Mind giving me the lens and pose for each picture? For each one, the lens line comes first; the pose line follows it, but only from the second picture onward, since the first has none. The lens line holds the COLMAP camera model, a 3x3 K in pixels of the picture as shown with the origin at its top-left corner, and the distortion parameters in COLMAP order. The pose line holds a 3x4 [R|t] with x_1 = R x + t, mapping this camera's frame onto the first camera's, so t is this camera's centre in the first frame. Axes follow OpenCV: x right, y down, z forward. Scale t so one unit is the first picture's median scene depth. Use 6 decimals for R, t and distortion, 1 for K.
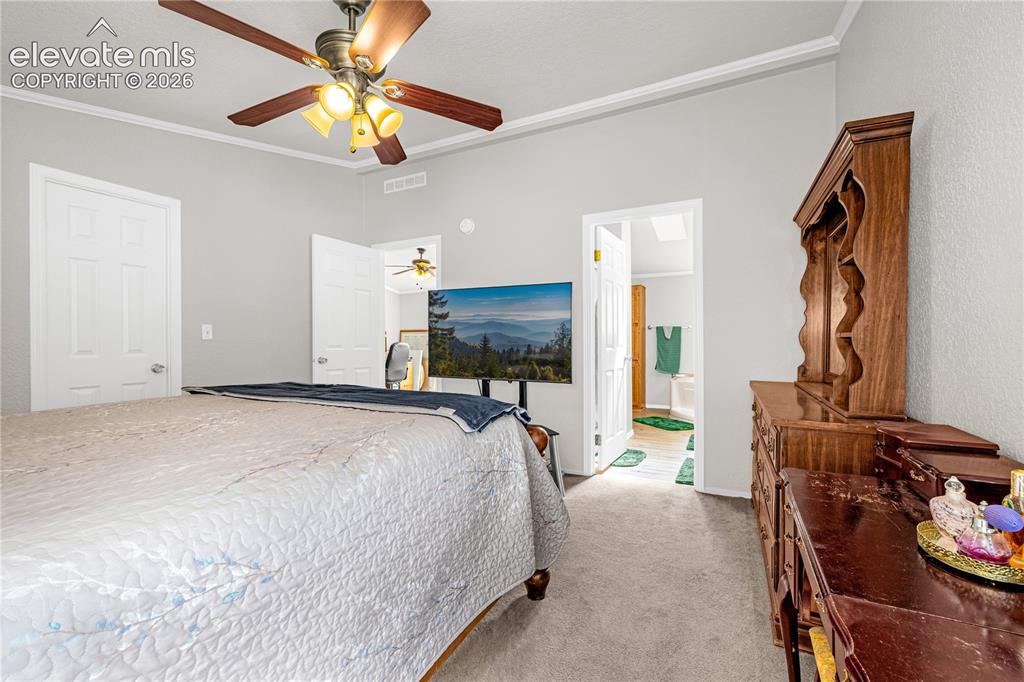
lens RADIAL K [[431.9, 0, 511.4], [0, 431.9, 340.9], [0, 0, 1]] dist [-0.001082, -0.000058]
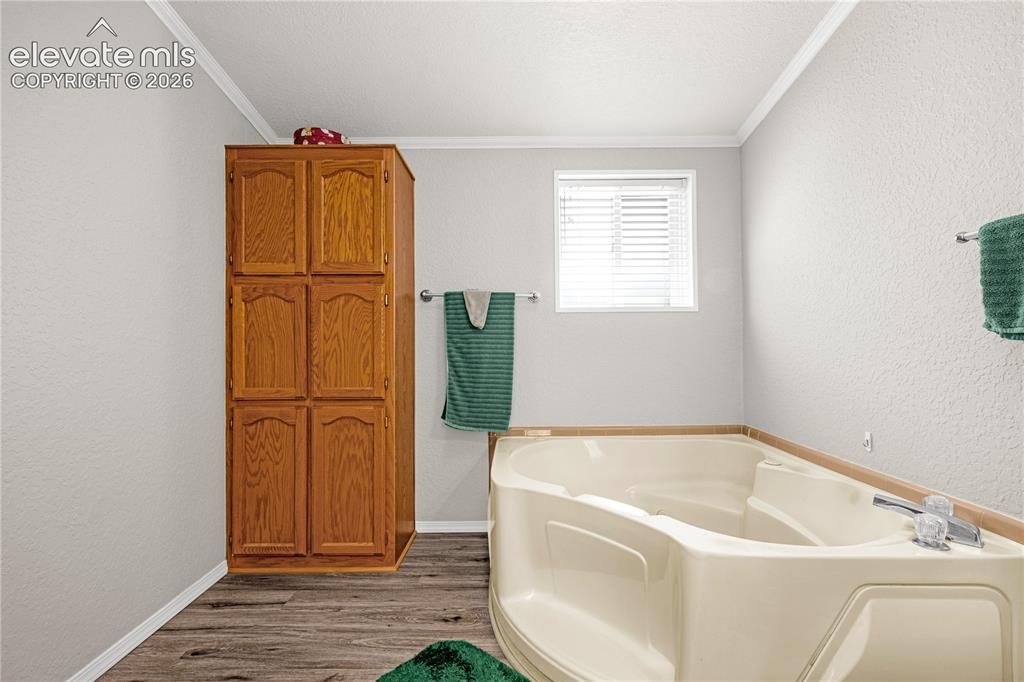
lens RADIAL K [[431.9, 0, 513.7], [0, 431.9, 342.1], [0, 0, 1]] dist [-0.001082, -0.000058]
pose [[0.889029, 0.000574, 0.457850, 0.233281], [0.002737, 0.999975, -0.006568, 0.008295], [-0.457842, 0.007092, 0.889005, 0.688261]]
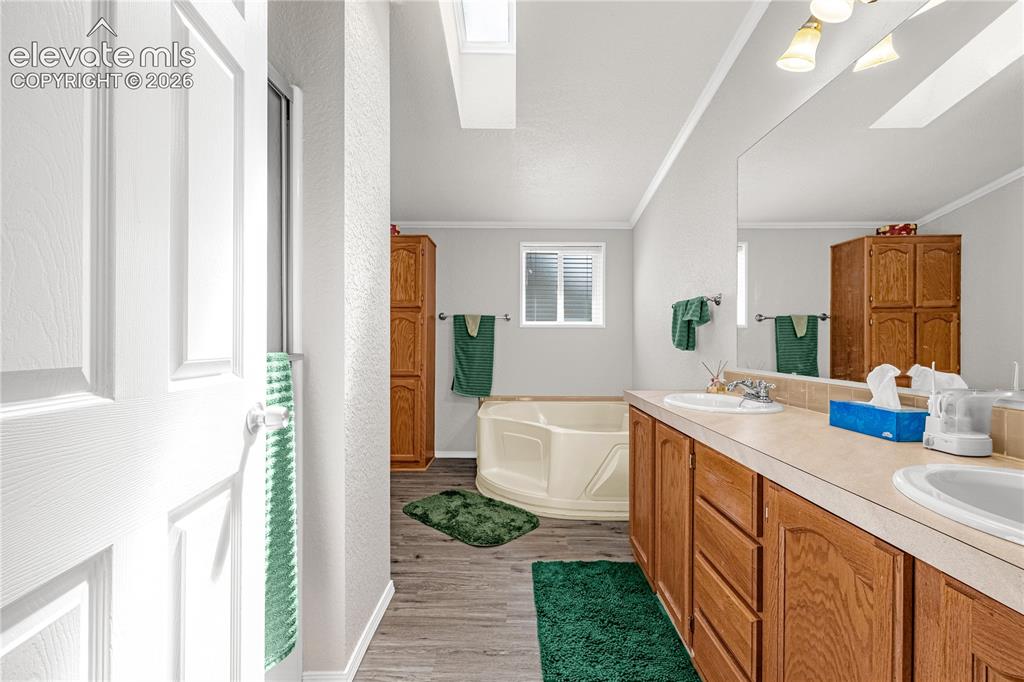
lens RADIAL K [[431.9, 0, 509.6], [0, 431.9, 339.5], [0, 0, 1]] dist [-0.001082, -0.000058]
pose [[0.896013, 0.009382, 0.443930, 0.151464], [-0.008837, 0.999956, -0.003296, 0.000505], [-0.443941, -0.000970, 0.896056, 0.464510]]
